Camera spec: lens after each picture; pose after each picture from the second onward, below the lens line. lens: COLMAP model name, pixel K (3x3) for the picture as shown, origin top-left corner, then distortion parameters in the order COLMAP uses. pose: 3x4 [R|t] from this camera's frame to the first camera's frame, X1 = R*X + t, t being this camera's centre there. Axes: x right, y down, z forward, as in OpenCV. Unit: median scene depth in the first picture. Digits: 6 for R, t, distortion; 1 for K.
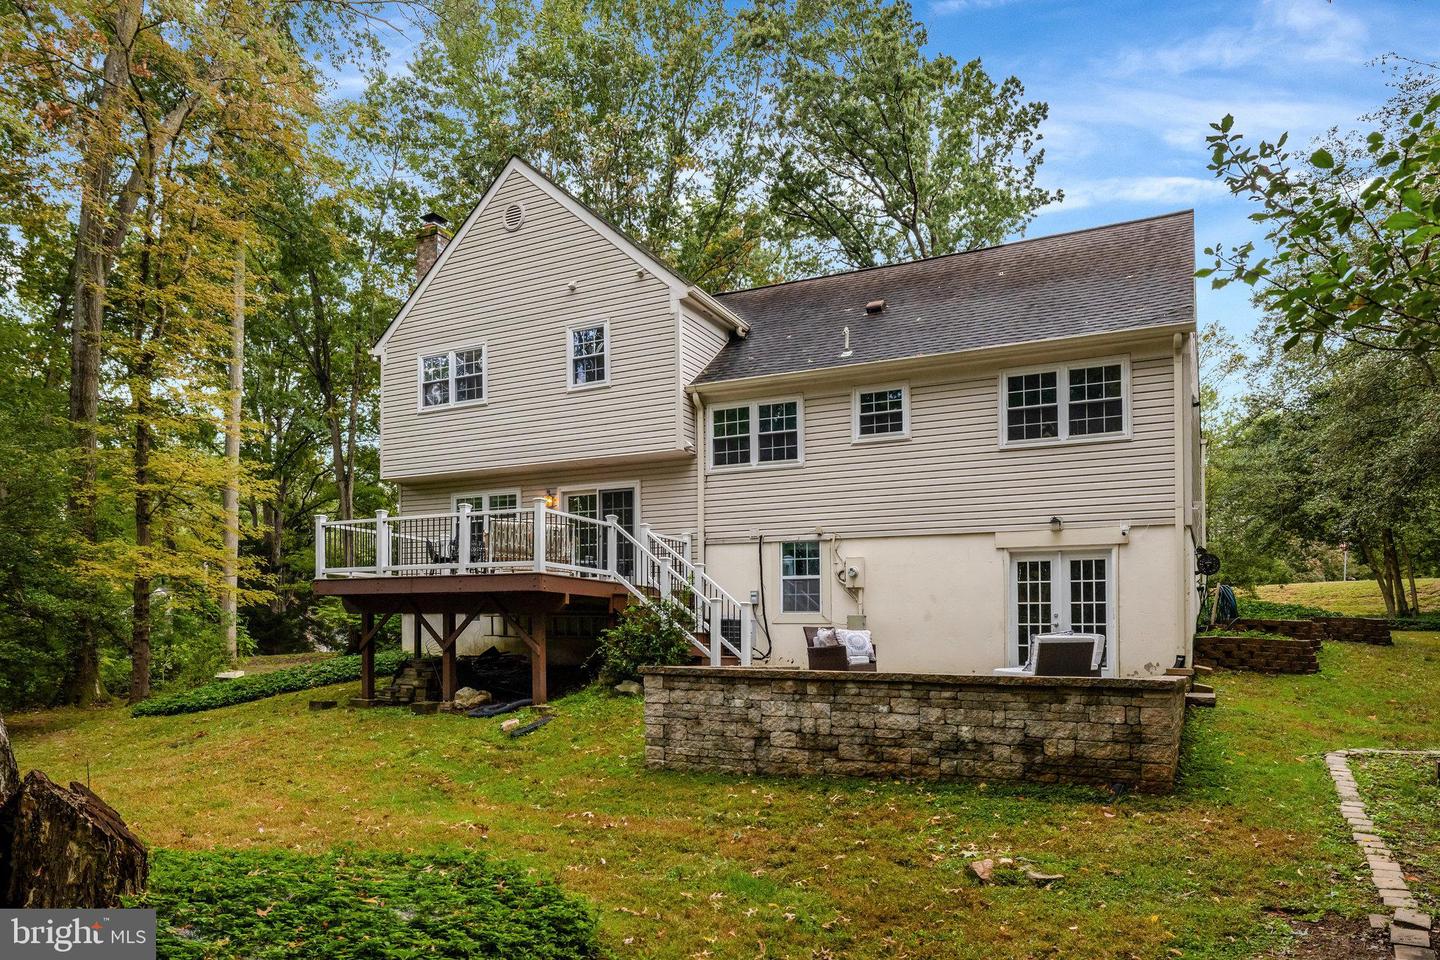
lens RADIAL K [[935.7, 0, 715.8], [0, 935.7, 538.1], [0, 0, 1]] dist [-0.020194, 0.000029]
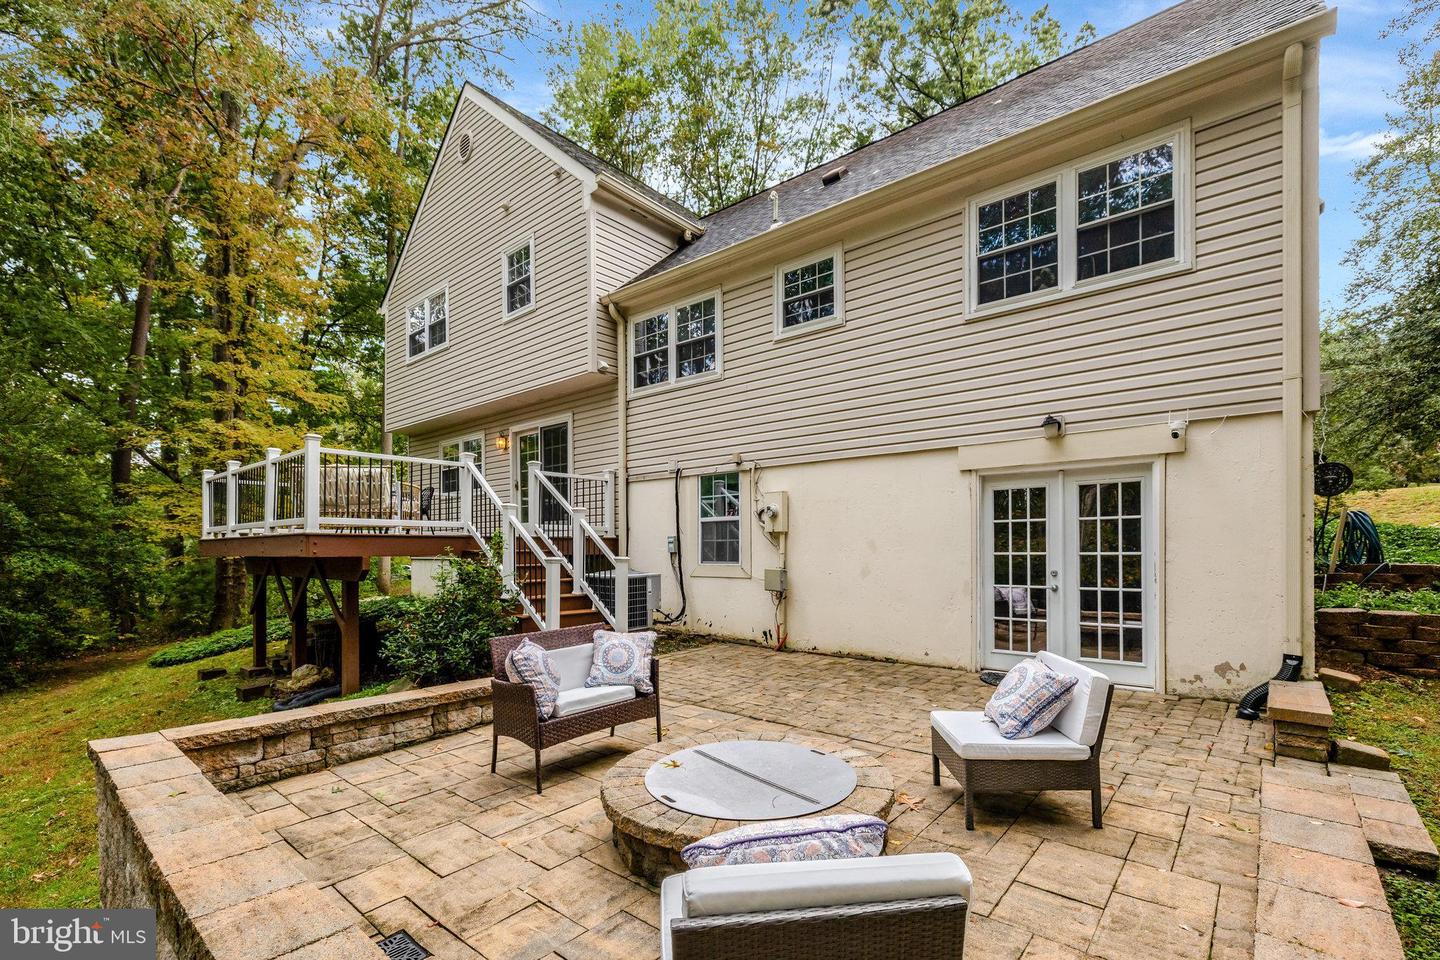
lens RADIAL K [[653.8, 0, 717.2], [0, 653.8, 526.9], [0, 0, 1]] dist [-0.002546, -0.000136]
pose [[0.976485, -0.029897, -0.213501, 0.209779], [0.047014, 0.996033, 0.075547, 0.006610], [0.210395, -0.083808, 0.974017, 0.463485]]
